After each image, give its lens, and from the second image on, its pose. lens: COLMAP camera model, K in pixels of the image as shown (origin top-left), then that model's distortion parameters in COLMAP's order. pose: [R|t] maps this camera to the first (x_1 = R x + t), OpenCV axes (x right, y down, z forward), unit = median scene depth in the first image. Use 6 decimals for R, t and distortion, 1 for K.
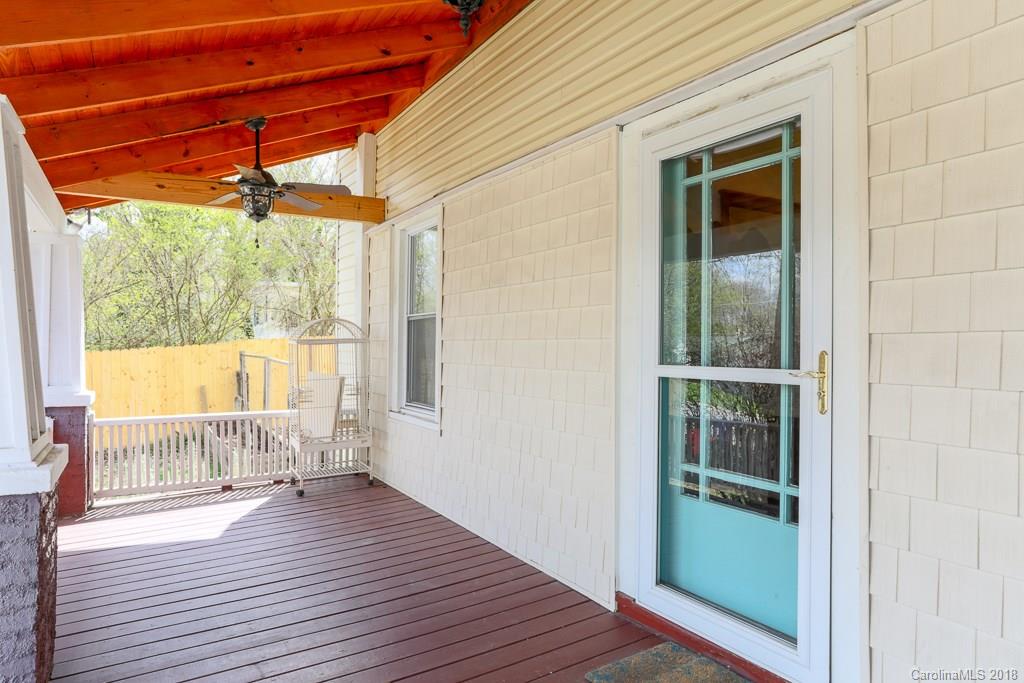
lens RADIAL K [[614.3, 0, 512.0], [0, 614.3, 341.5], [0, 0, 1]] dist [-0.004331, 0.000071]
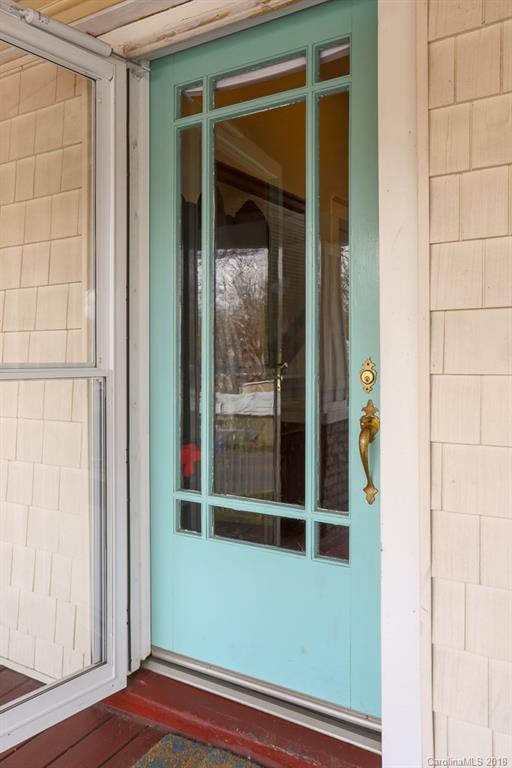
lens RADIAL K [[725.6, 0, 254.2], [0, 725.6, 370.7], [0, 0, 1]] dist [0.026465, 0.004537]
pose [[0.917947, -0.012293, 0.396513, 0.007692], [-0.000612, 0.999475, 0.032404, 0.023386], [-0.396704, -0.029988, 0.917457, 0.168233]]
